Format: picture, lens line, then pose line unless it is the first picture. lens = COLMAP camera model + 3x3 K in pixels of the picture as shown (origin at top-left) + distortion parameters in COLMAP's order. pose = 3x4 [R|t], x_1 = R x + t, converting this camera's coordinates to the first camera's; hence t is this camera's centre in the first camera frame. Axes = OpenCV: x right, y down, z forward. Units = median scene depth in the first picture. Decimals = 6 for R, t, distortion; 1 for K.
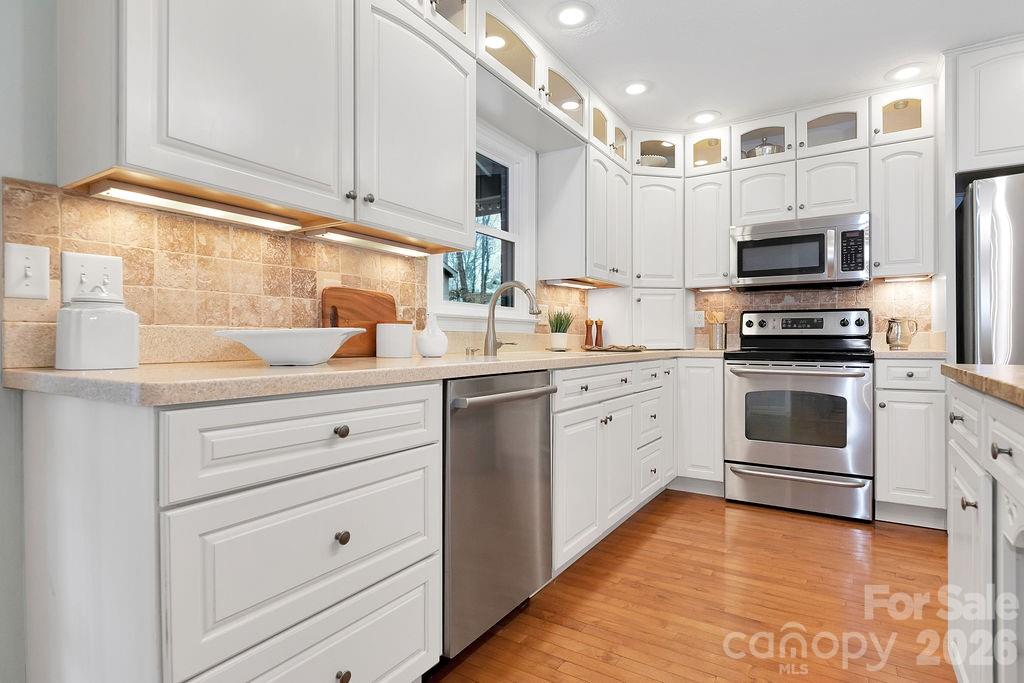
lens RADIAL K [[528.3, 0, 512.0], [0, 528.3, 341.5], [0, 0, 1]] dist [-0.002251, -0.001042]
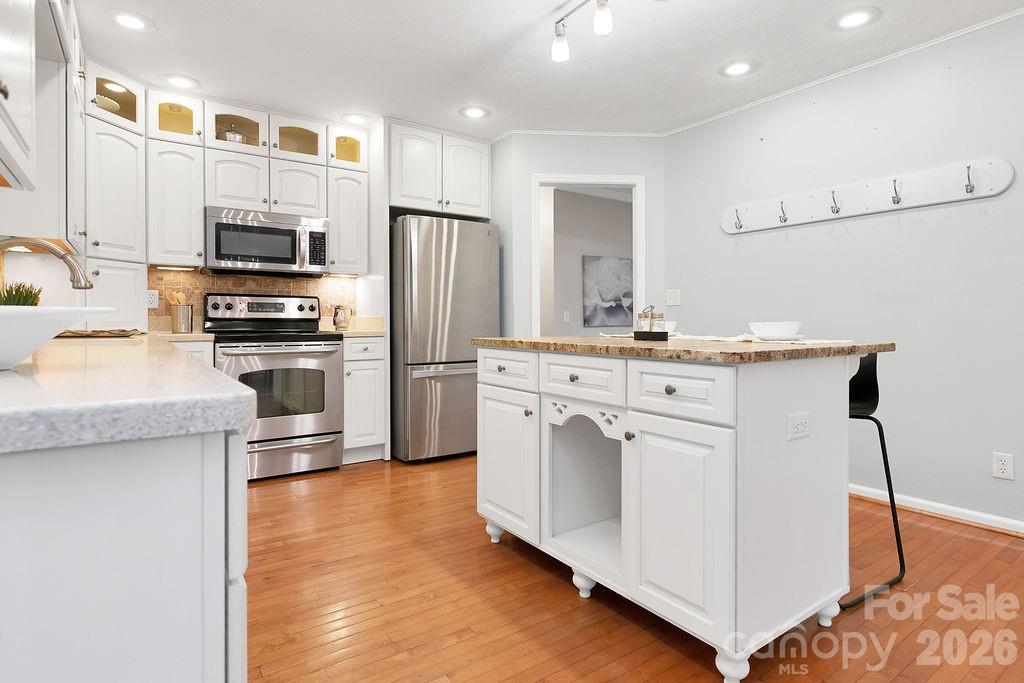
lens RADIAL K [[541.3, 0, 512.0], [0, 541.3, 325.3], [0, 0, 1]] dist [-0.000260, 0.000216]
pose [[0.381785, -0.006037, 0.924231, -0.302960], [0.000933, 0.999981, 0.006147, -0.003876], [-0.924251, -0.001485, 0.381783, 0.106980]]
